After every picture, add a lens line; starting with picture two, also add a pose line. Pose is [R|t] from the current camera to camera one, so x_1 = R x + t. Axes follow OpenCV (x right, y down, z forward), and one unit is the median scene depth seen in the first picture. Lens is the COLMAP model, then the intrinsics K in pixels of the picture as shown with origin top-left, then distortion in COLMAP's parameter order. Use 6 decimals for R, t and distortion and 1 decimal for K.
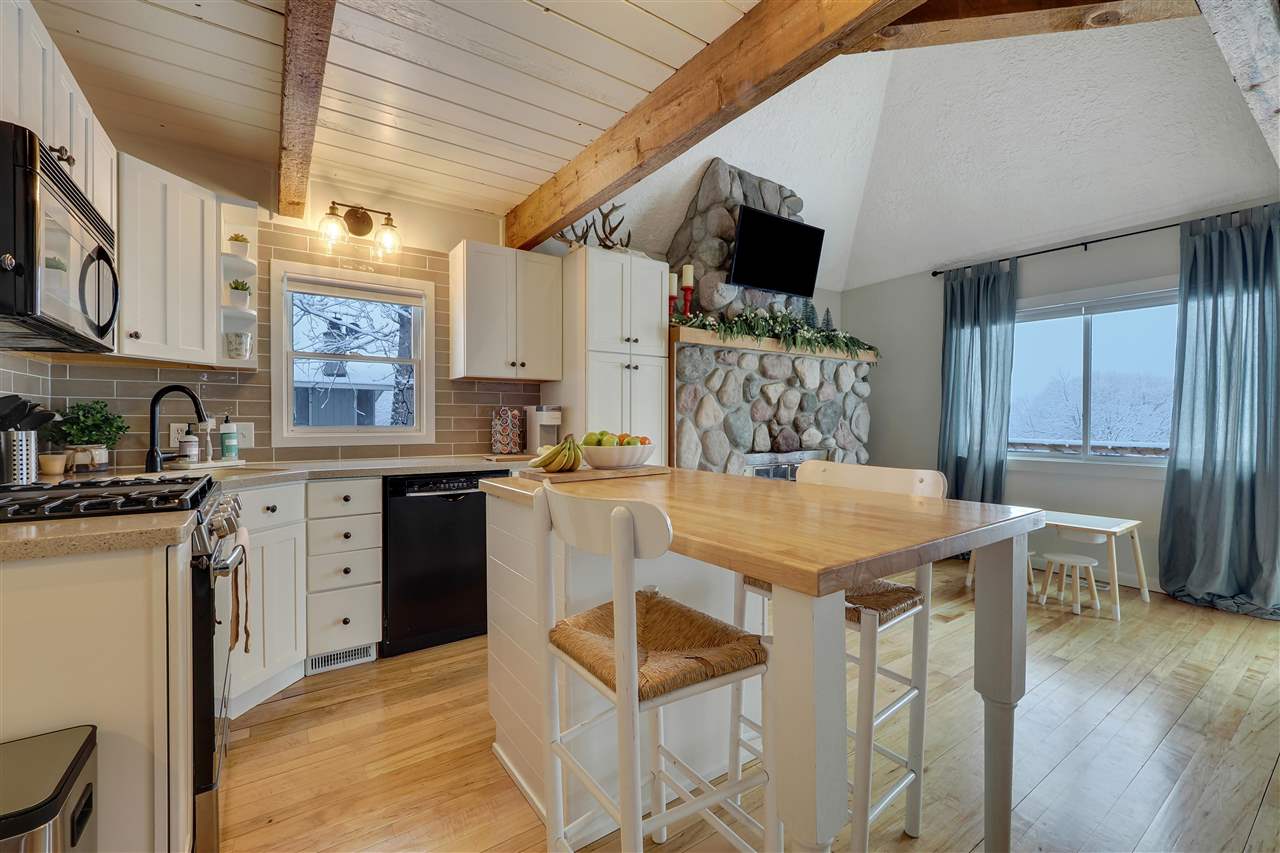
lens RADIAL K [[544.6, 0, 627.3], [0, 544.6, 428.5], [0, 0, 1]] dist [-0.008230, -0.000846]
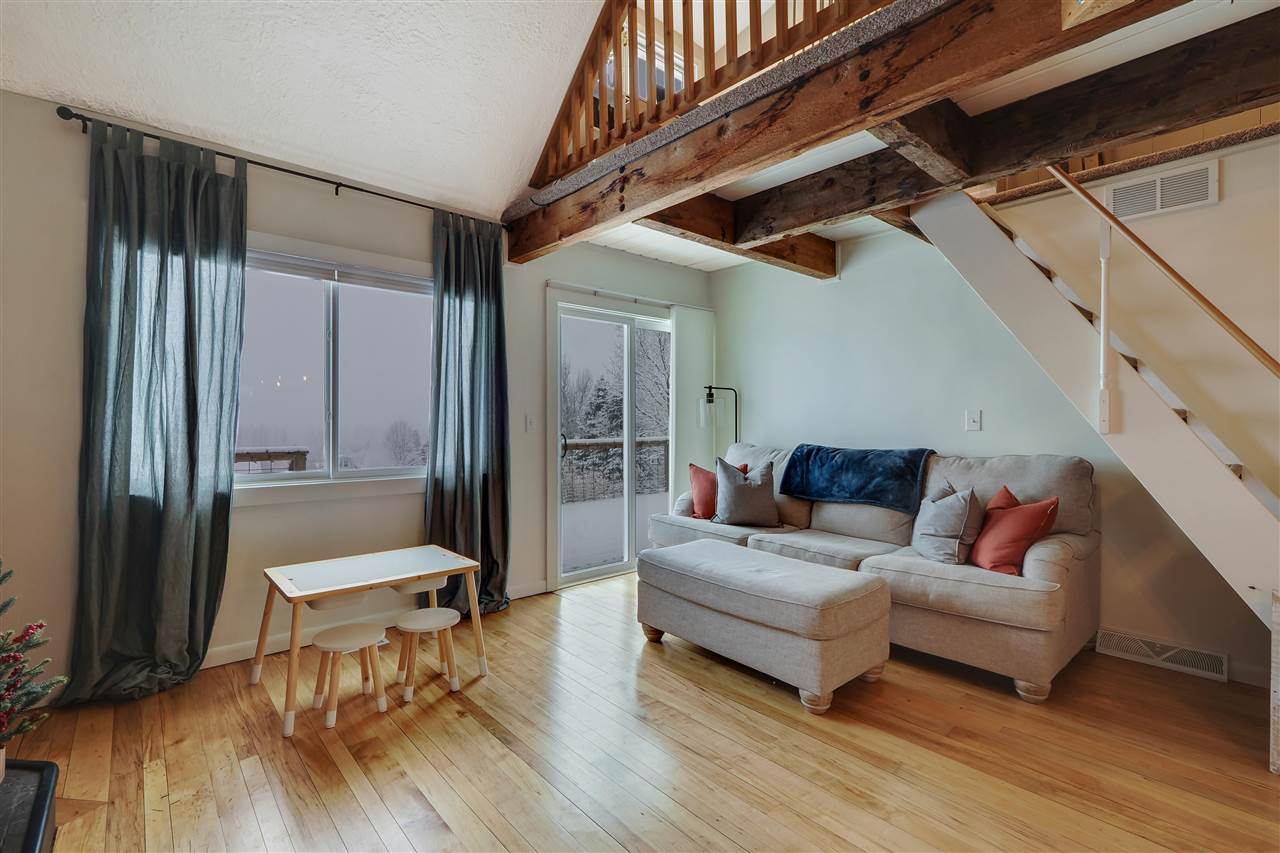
lens RADIAL K [[577.0, 0, 610.6], [0, 577.0, 421.1], [0, 0, 1]] dist [0.001245, -0.001006]
pose [[-0.089438, -0.005035, 0.995980, 0.041506], [0.016864, 0.999836, 0.006569, -0.025643], [-0.995850, 0.017383, -0.089338, 0.957666]]
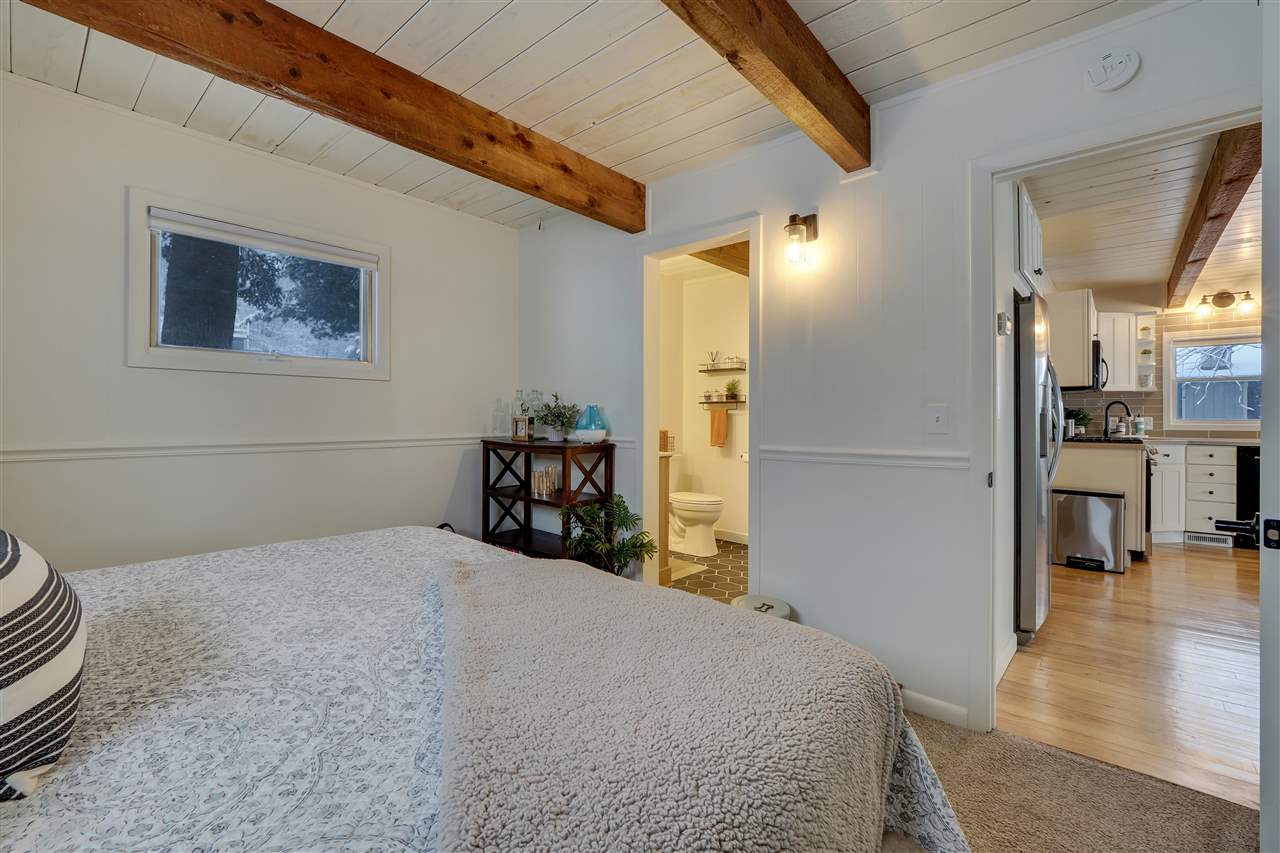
lens RADIAL K [[562.0, 0, 601.4], [0, 562.0, 413.9], [0, 0, 1]] dist [-0.006615, 0.000392]
pose [[0.239438, -0.004707, -0.970900, 0.777848], [-0.015771, 0.999837, -0.008737, 0.025532], [0.970784, 0.017404, 0.239325, -1.385077]]
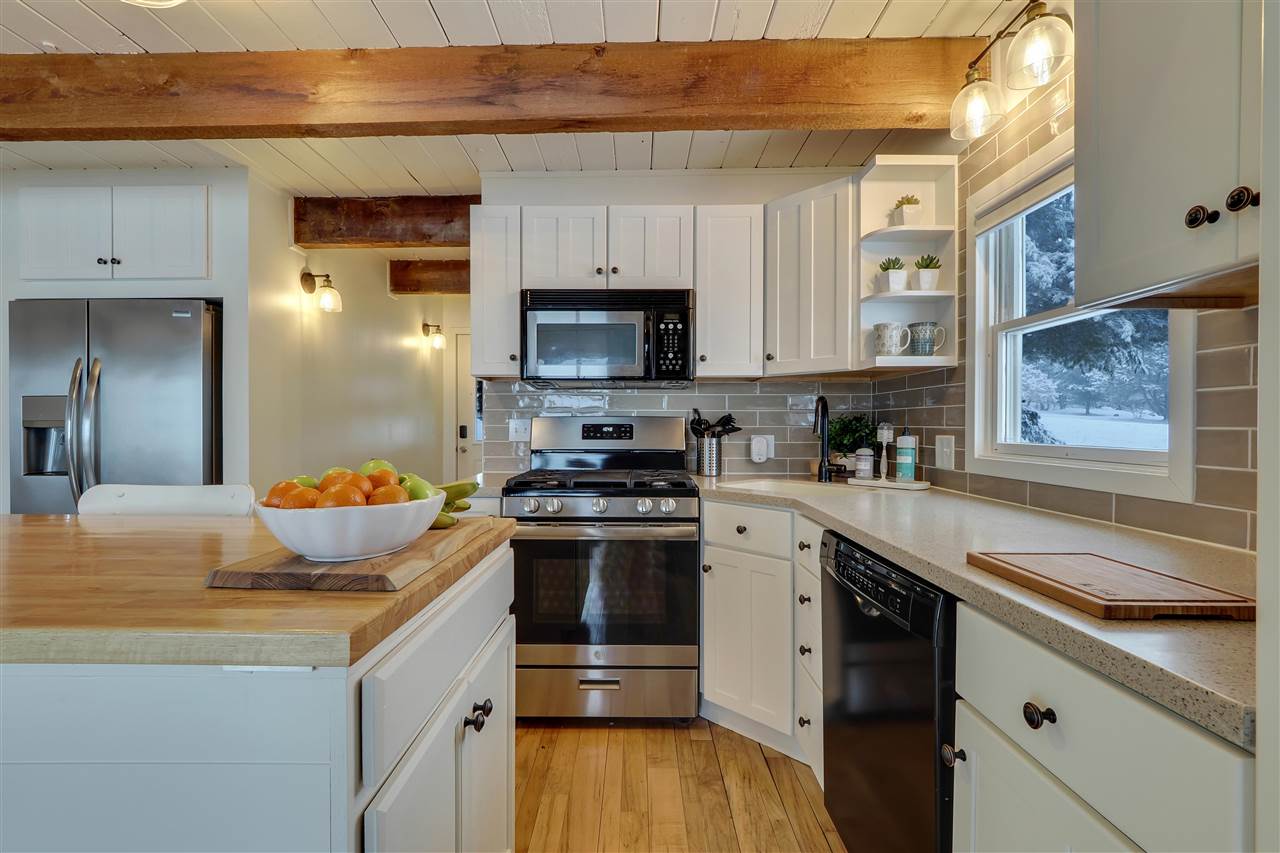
lens RADIAL K [[562.0, 0, 630.8], [0, 562.0, 424.5], [0, 0, 1]] dist [-0.006615, 0.000392]
pose [[-0.583591, -0.005174, -0.812031, 0.163868], [-0.015134, 0.999875, 0.004505, -0.021934], [0.811907, 0.014918, -0.583597, 1.046941]]
